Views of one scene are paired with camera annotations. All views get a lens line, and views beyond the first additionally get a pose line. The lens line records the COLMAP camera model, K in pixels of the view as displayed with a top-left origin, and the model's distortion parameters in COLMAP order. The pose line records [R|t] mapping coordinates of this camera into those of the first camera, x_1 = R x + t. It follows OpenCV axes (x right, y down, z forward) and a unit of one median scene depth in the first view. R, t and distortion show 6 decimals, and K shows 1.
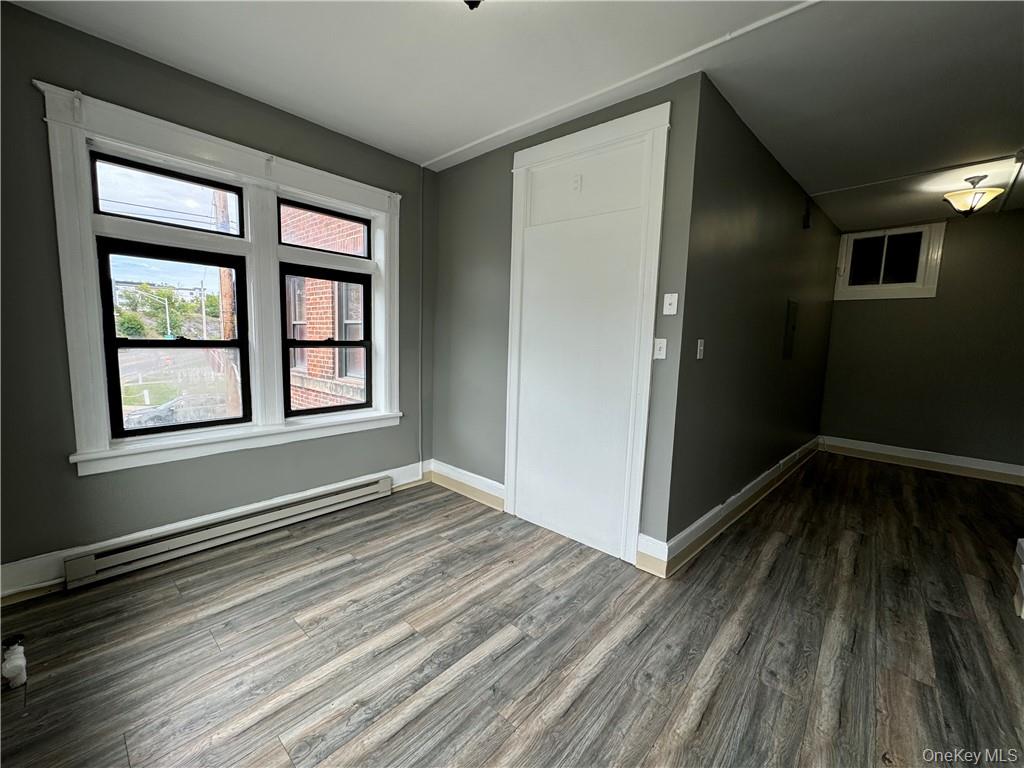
lens RADIAL K [[408.5, 0, 511.8], [0, 408.5, 383.2], [0, 0, 1]] dist [-0.002891, 0.000534]
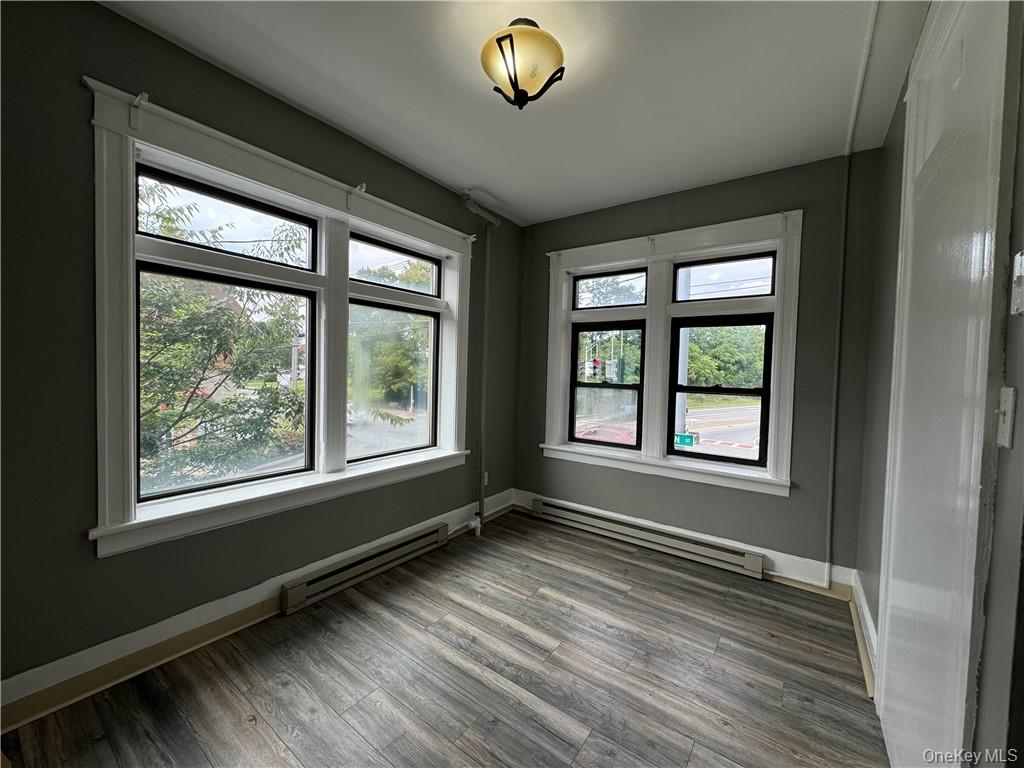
lens RADIAL K [[408.5, 0, 511.8], [0, 408.5, 383.2], [0, 0, 1]] dist [-0.002891, 0.000534]
pose [[0.100028, 0.005225, -0.994971, 0.658464], [-0.134248, 0.990913, -0.008293, -0.053363], [0.985886, 0.134402, 0.099821, 0.566069]]
